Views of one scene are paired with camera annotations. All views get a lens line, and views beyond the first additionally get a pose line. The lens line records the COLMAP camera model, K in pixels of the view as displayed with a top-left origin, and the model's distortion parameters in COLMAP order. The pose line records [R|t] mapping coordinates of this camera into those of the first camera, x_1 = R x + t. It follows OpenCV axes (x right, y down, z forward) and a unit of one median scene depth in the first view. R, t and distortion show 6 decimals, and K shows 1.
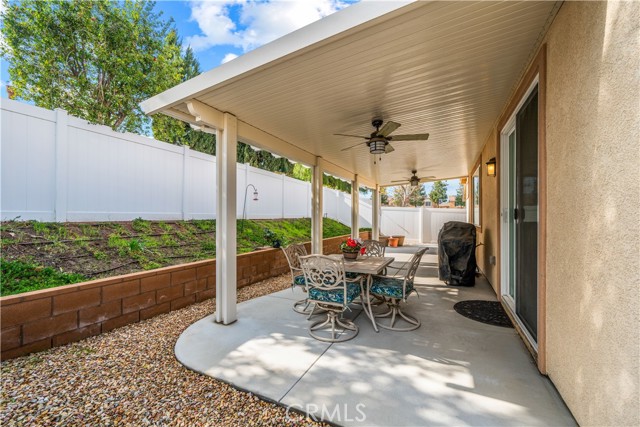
lens RADIAL K [[256.1, 0, 317.9], [0, 256.1, 216.9], [0, 0, 1]] dist [-0.001398, -0.000121]
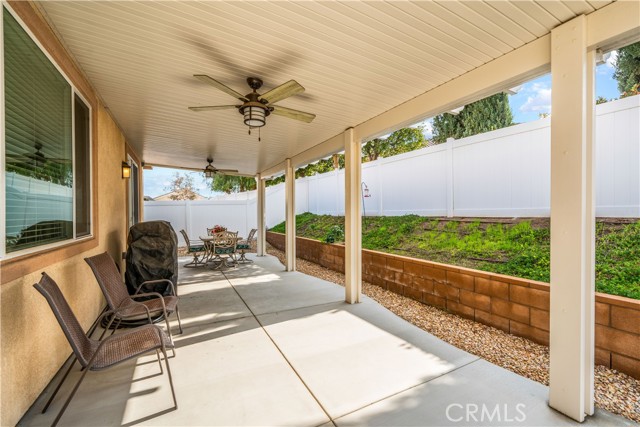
lens RADIAL K [[256.1, 0, 317.9], [0, 256.1, 216.9], [0, 0, 1]] dist [-0.001398, -0.000121]
pose [[-0.565420, 0.012720, -0.824705, 0.668260], [0.003767, 0.999910, 0.012839, -0.002155], [0.824794, 0.004153, -0.565418, 1.411004]]
